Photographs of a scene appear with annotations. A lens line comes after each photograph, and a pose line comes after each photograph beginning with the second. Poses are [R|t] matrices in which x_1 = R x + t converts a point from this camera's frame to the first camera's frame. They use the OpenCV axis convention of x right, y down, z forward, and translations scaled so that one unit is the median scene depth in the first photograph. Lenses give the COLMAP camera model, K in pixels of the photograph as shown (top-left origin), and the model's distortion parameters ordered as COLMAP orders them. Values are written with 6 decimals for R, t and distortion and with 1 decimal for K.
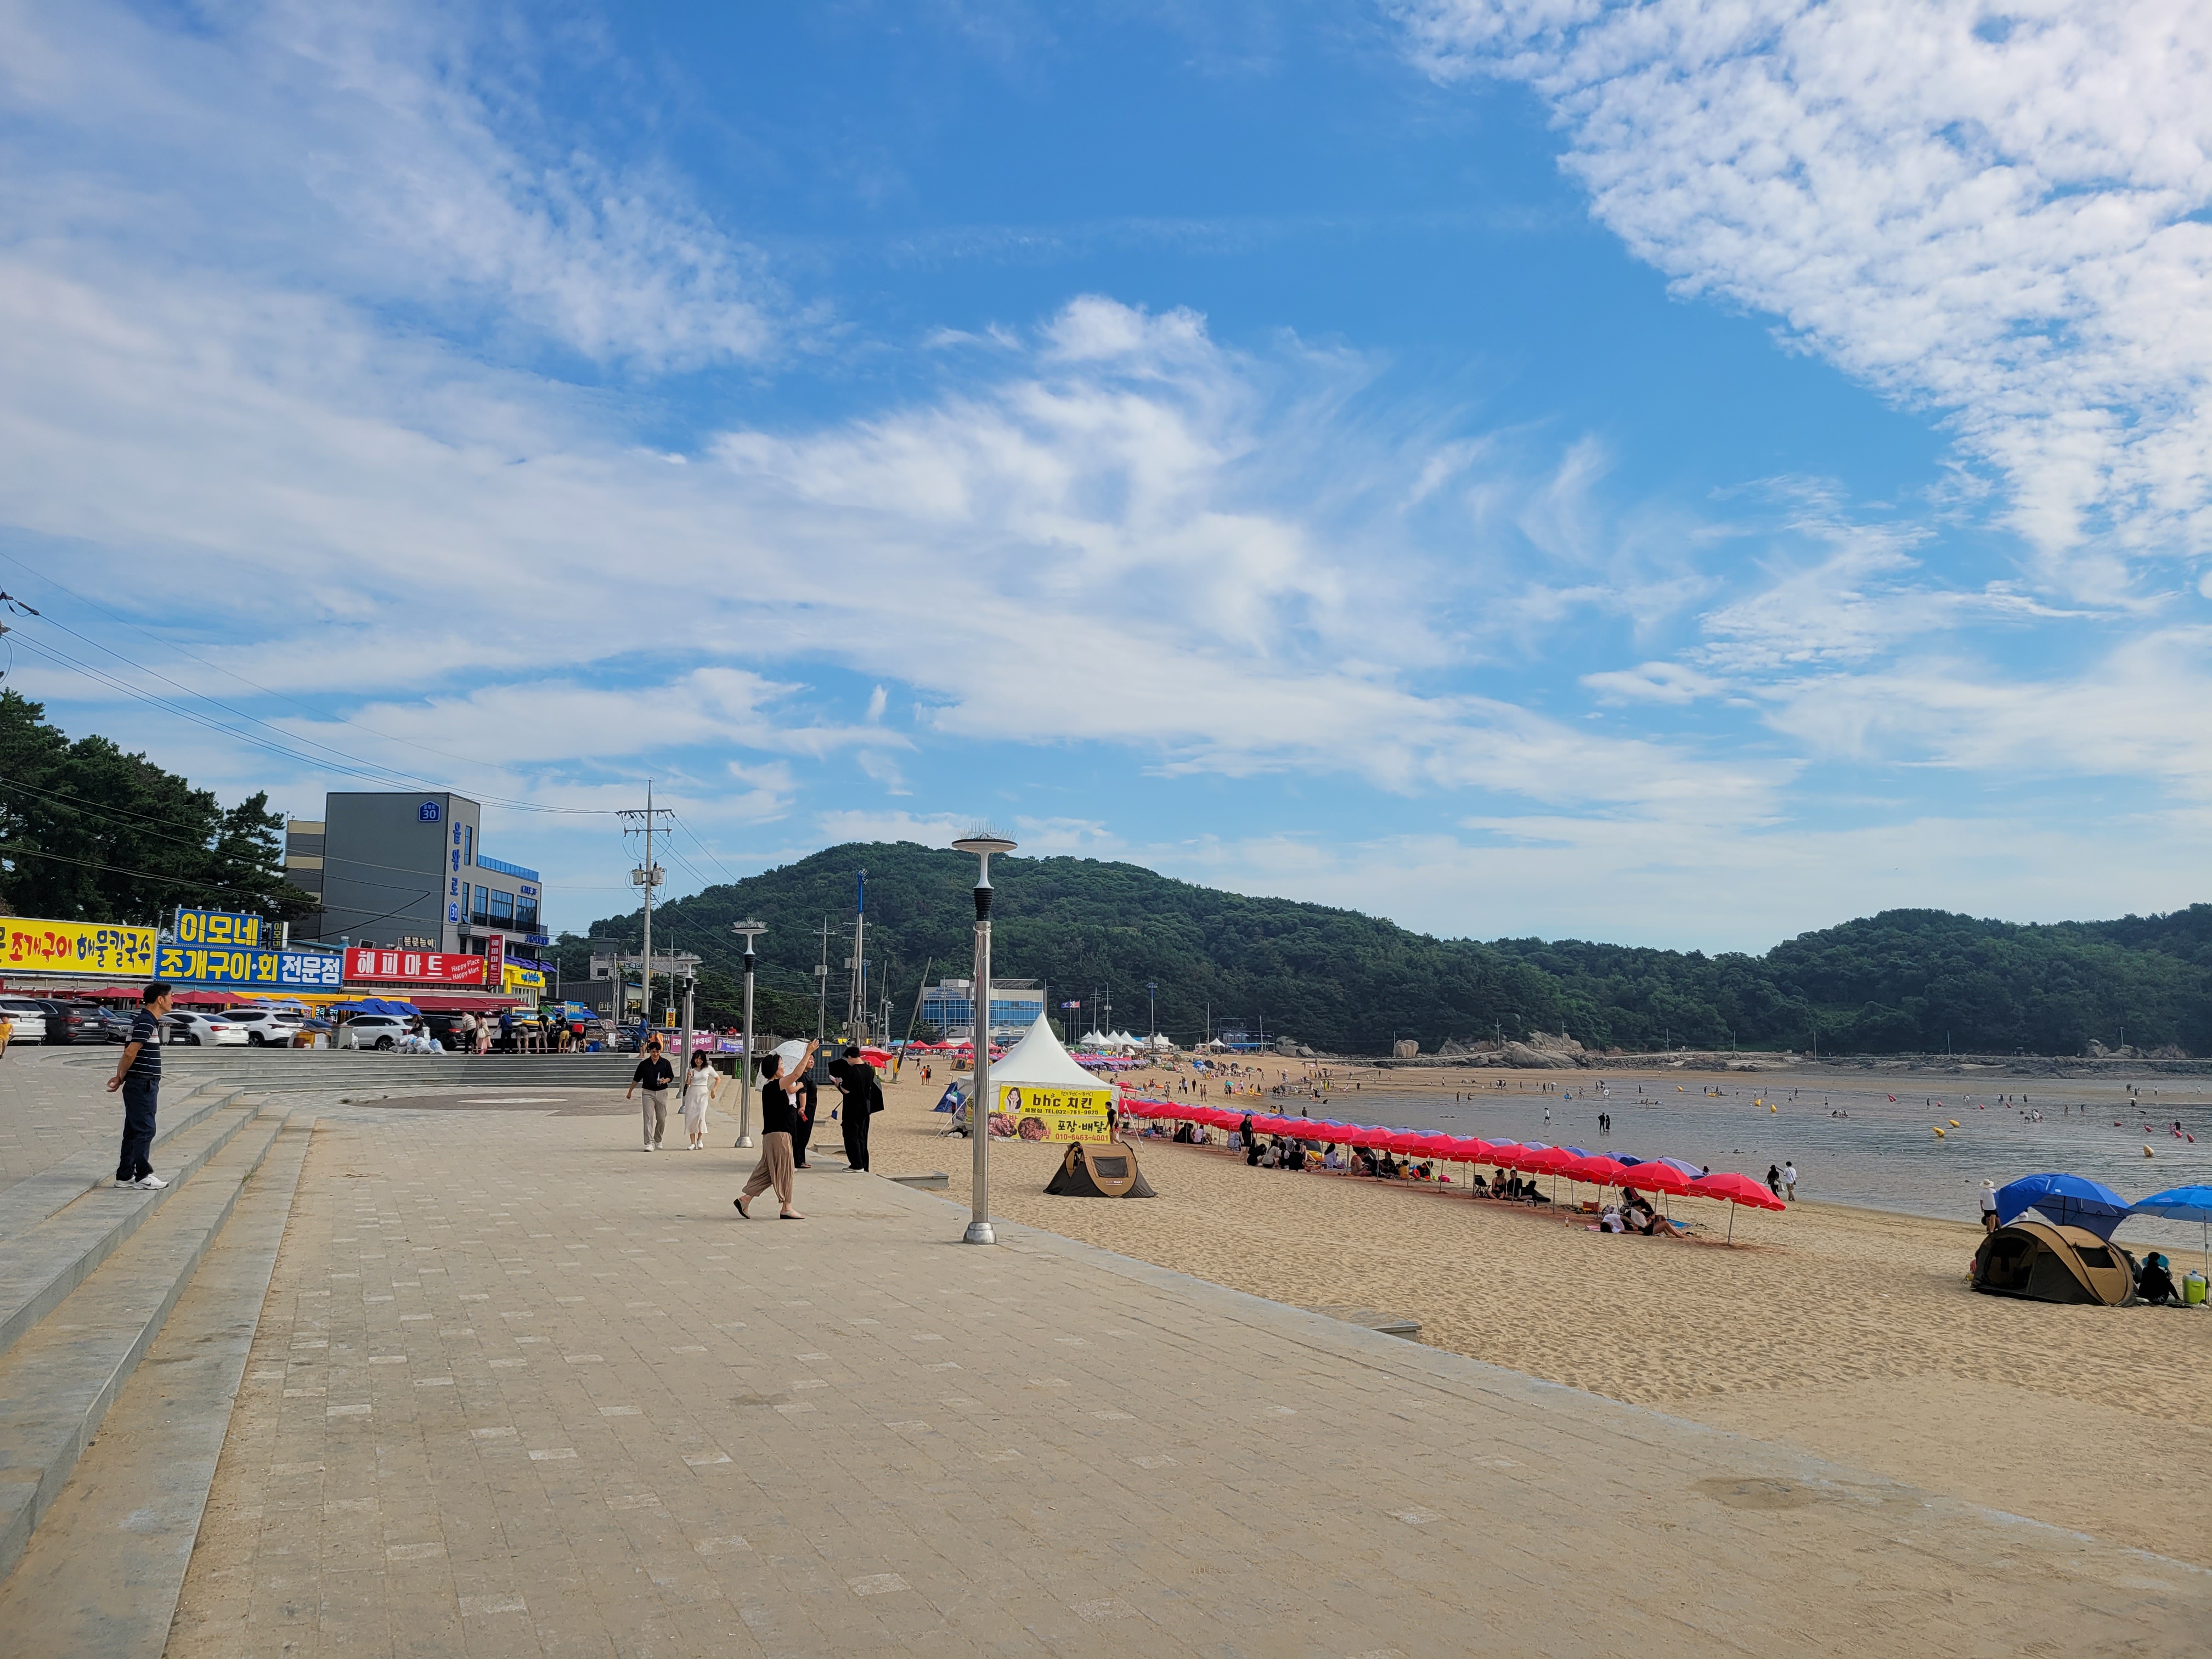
lens RADIAL K [[1673.8, 0, 1091.0], [0, 1673.8, 828.8], [0, 0, 1]] dist [0.065986, -0.036715]
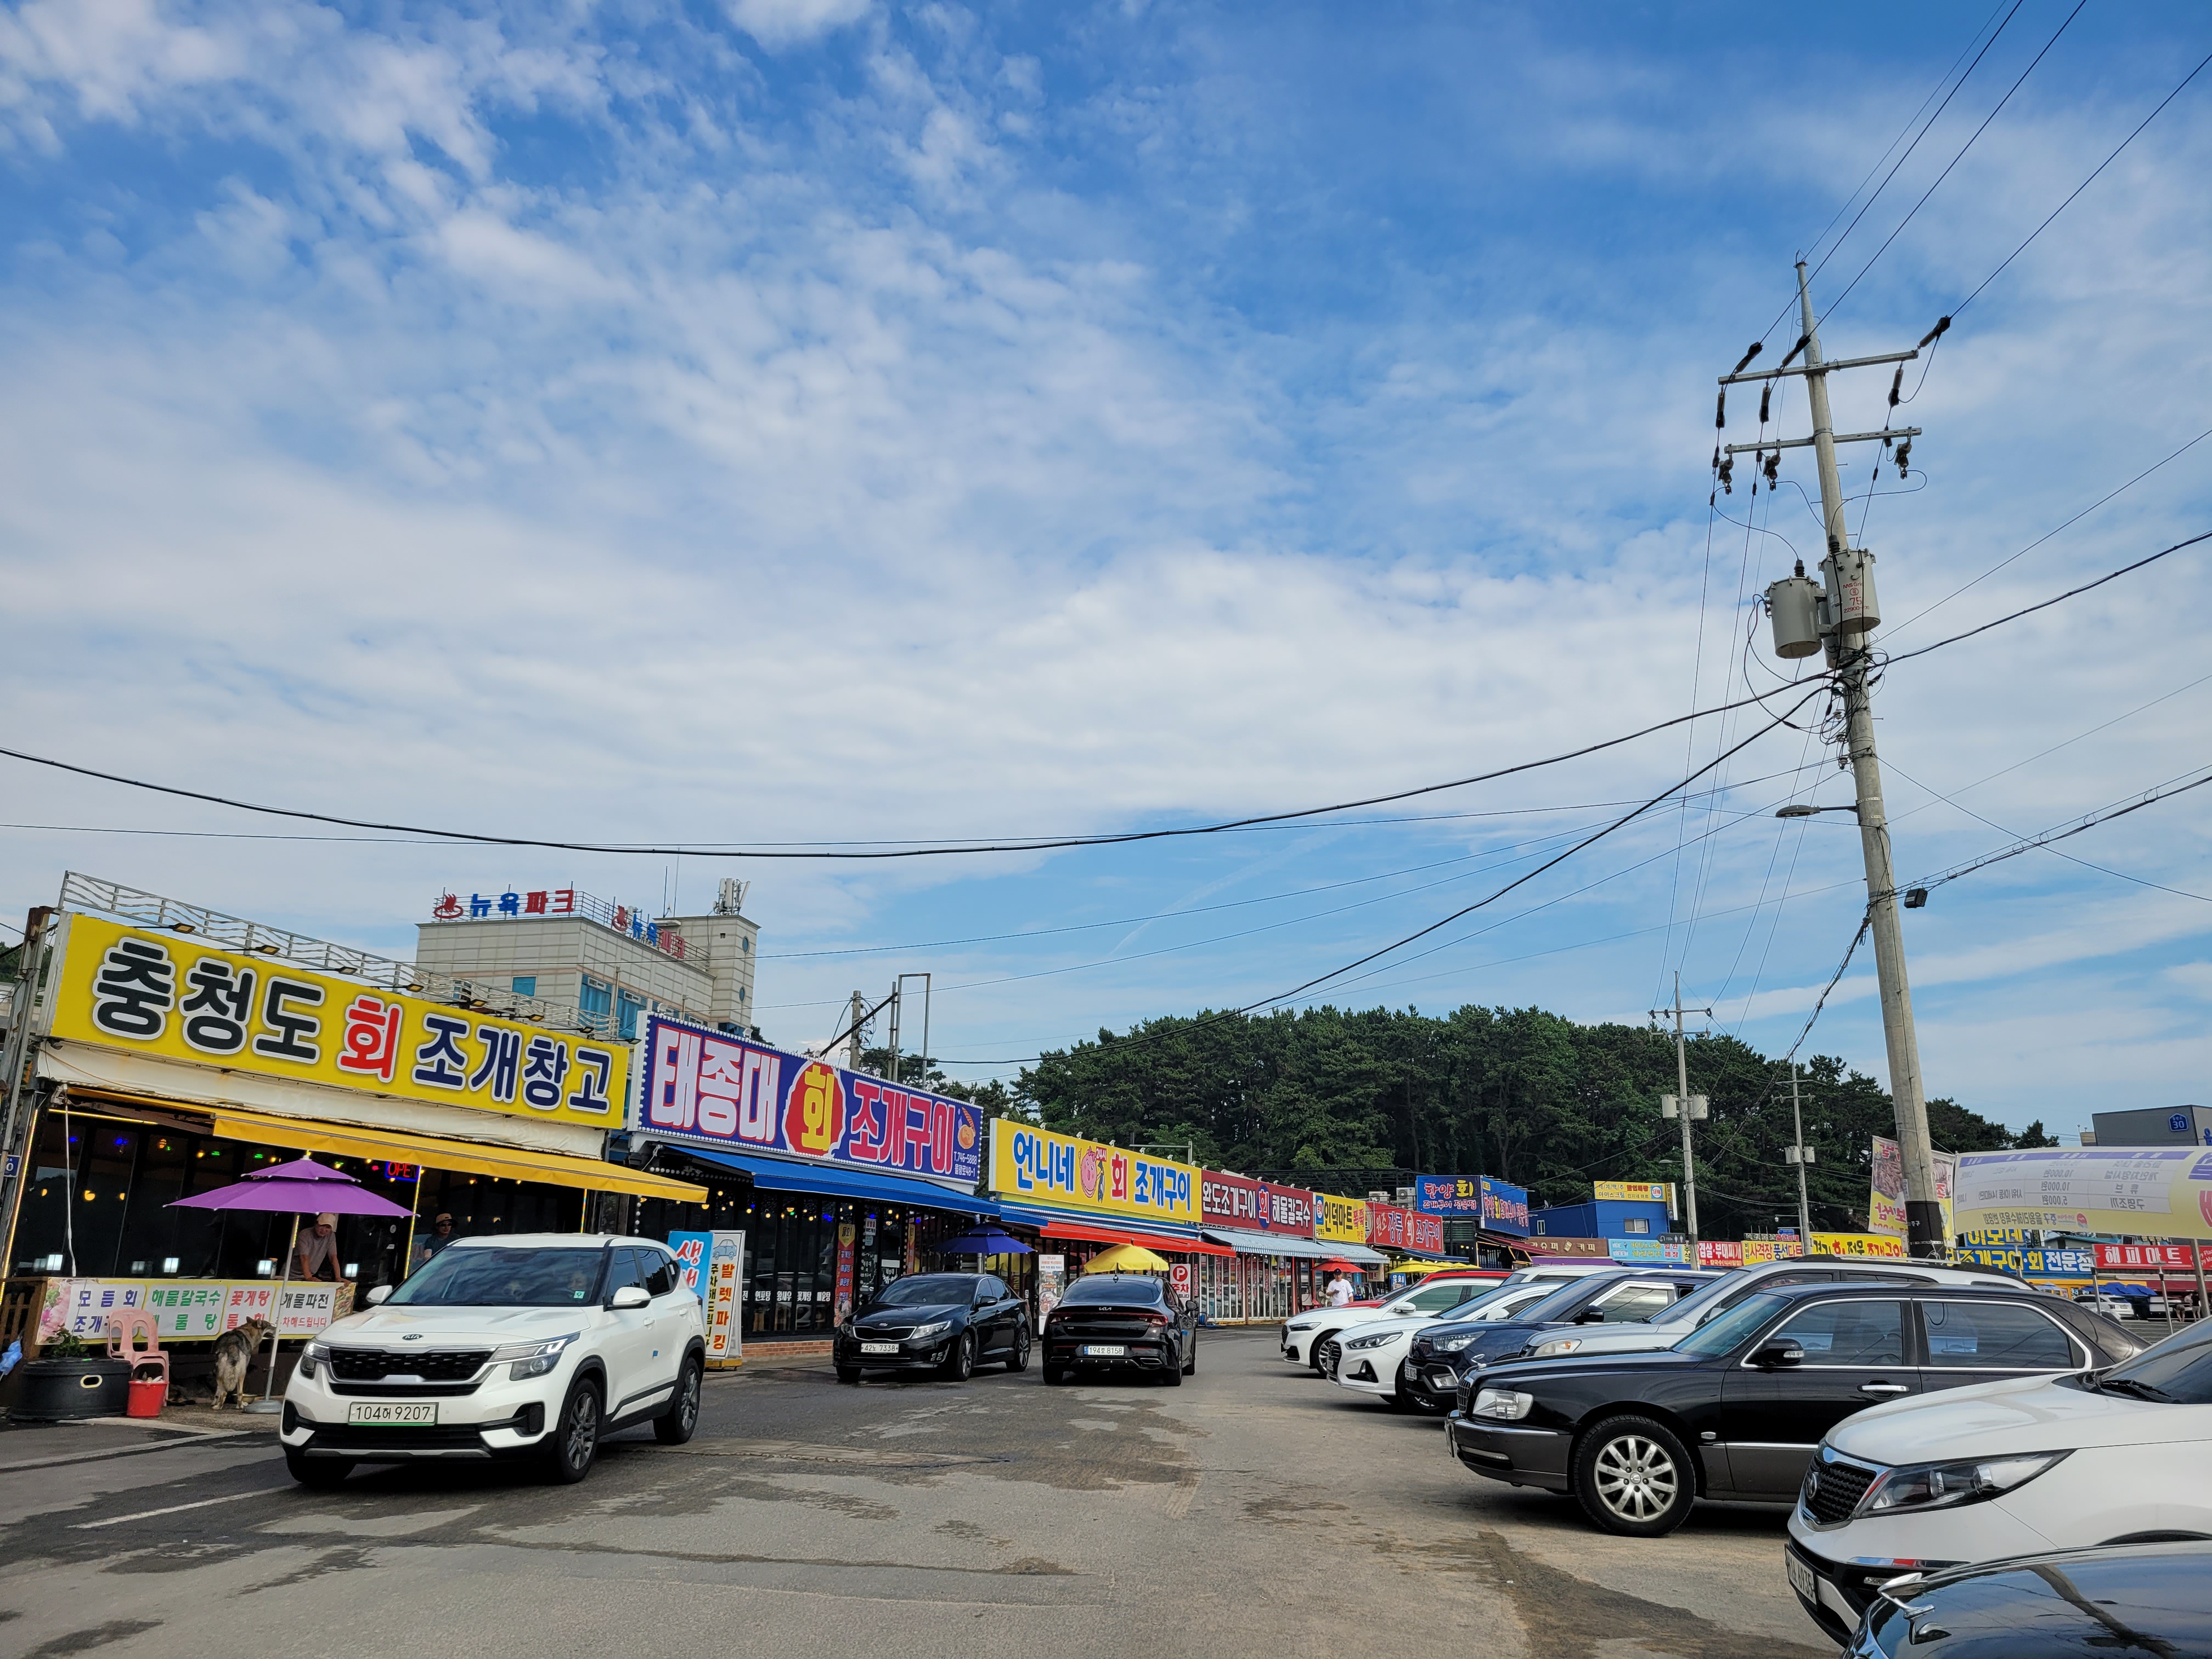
lens RADIAL K [[1673.8, 0, 1109.6], [0, 1673.8, 827.0], [0, 0, 1]] dist [0.065986, -0.036715]
pose [[0.518509, -0.234089, -0.822406, 0.368260], [0.105873, 0.971971, -0.209911, -0.053173], [0.848493, 0.021770, 0.528759, -0.426462]]
